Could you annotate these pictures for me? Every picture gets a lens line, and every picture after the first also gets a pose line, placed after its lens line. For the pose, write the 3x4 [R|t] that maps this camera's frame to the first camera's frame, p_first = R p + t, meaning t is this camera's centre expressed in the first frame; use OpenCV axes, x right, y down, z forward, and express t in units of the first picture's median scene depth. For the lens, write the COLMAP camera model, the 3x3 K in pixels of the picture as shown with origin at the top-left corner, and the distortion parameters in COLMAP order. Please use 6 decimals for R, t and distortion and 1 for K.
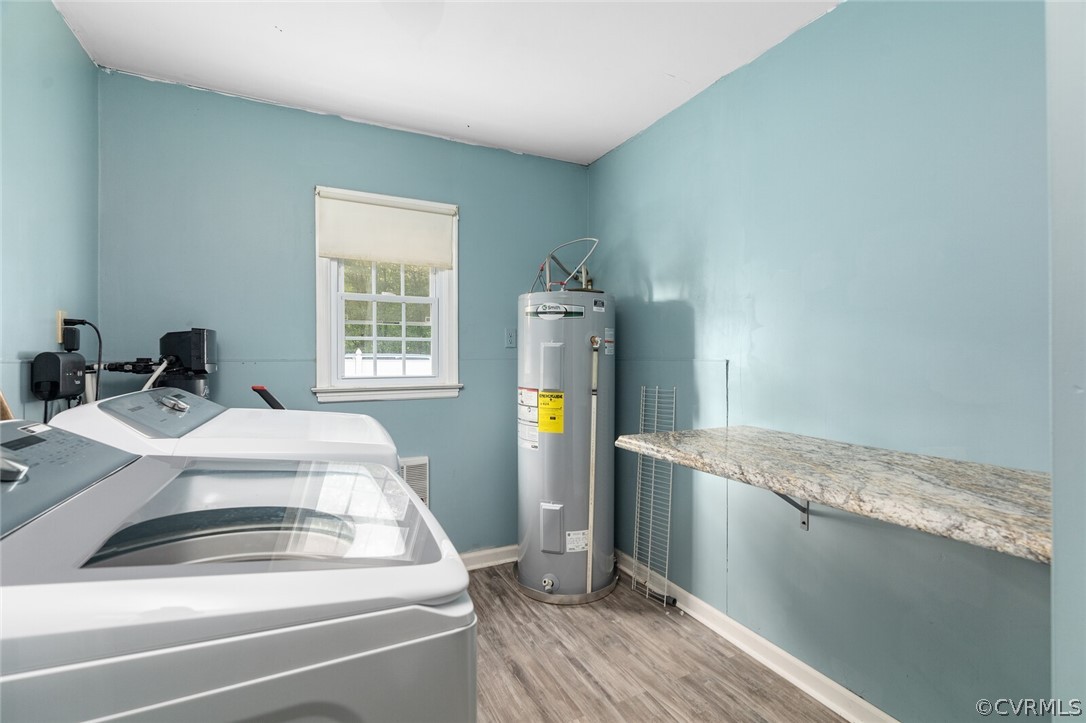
lens RADIAL K [[493.4, 0, 549.4], [0, 493.4, 360.0], [0, 0, 1]] dist [-0.012463, 0.003413]
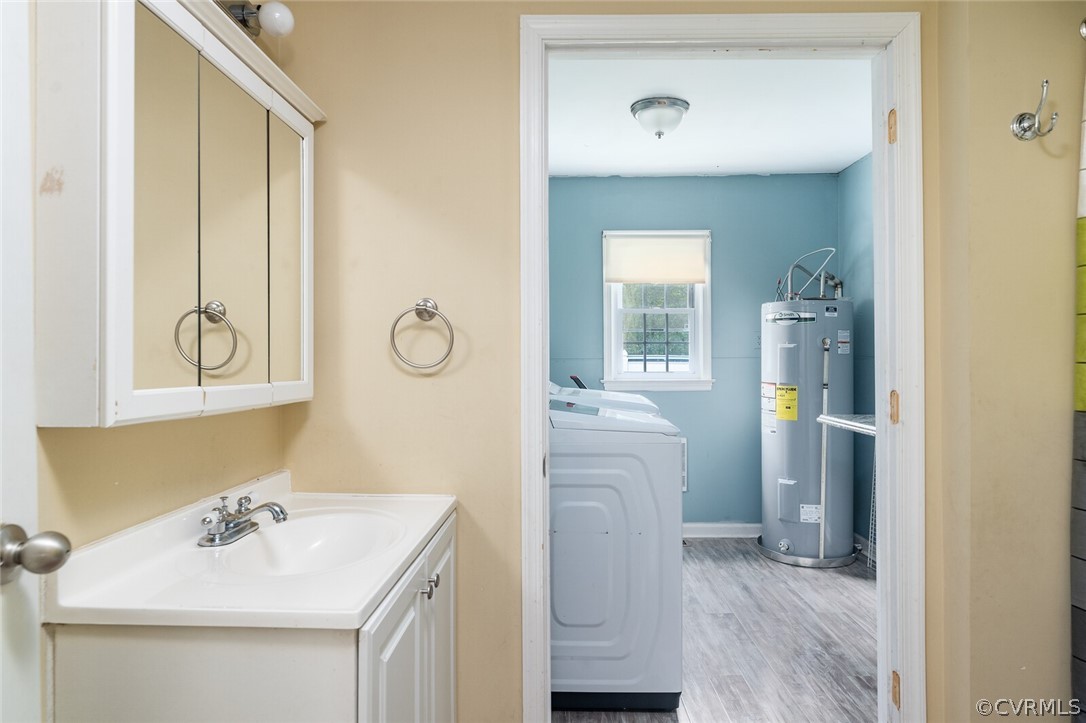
lens RADIAL K [[645.9, 0, 545.5], [0, 645.9, 362.0], [0, 0, 1]] dist [-0.026981, -0.000333]
pose [[0.884209, -0.002231, -0.467086, 0.213405], [0.000745, 0.999994, -0.003366, 0.012575], [0.467091, 0.002628, 0.884205, -0.641643]]
